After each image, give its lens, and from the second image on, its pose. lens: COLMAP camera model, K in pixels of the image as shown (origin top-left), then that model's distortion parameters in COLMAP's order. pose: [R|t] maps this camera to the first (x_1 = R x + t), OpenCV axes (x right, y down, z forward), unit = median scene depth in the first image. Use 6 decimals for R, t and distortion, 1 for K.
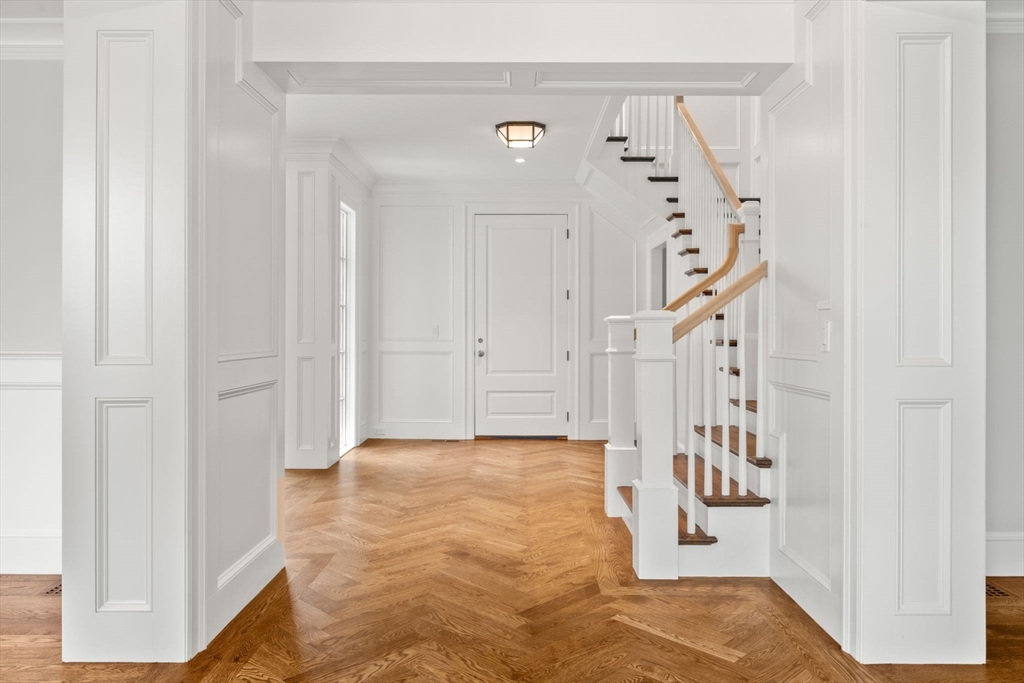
lens RADIAL K [[664.1, 0, 509.6], [0, 664.1, 333.5], [0, 0, 1]] dist [-0.002069, -0.003649]
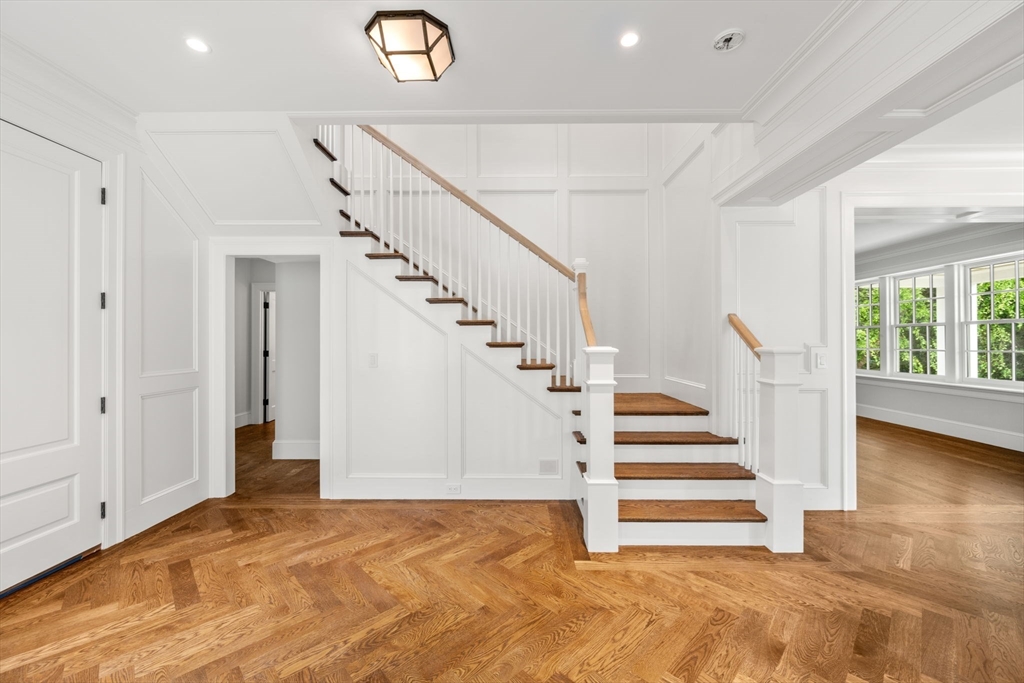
lens RADIAL K [[400.9, 0, 508.9], [0, 400.9, 341.2], [0, 0, 1]] dist [-0.006660, -0.000058]
pose [[0.038846, -0.002132, 0.999243, -0.487374], [0.011260, 0.999935, 0.001696, -0.038679], [-0.999182, 0.011186, 0.038868, 1.248890]]
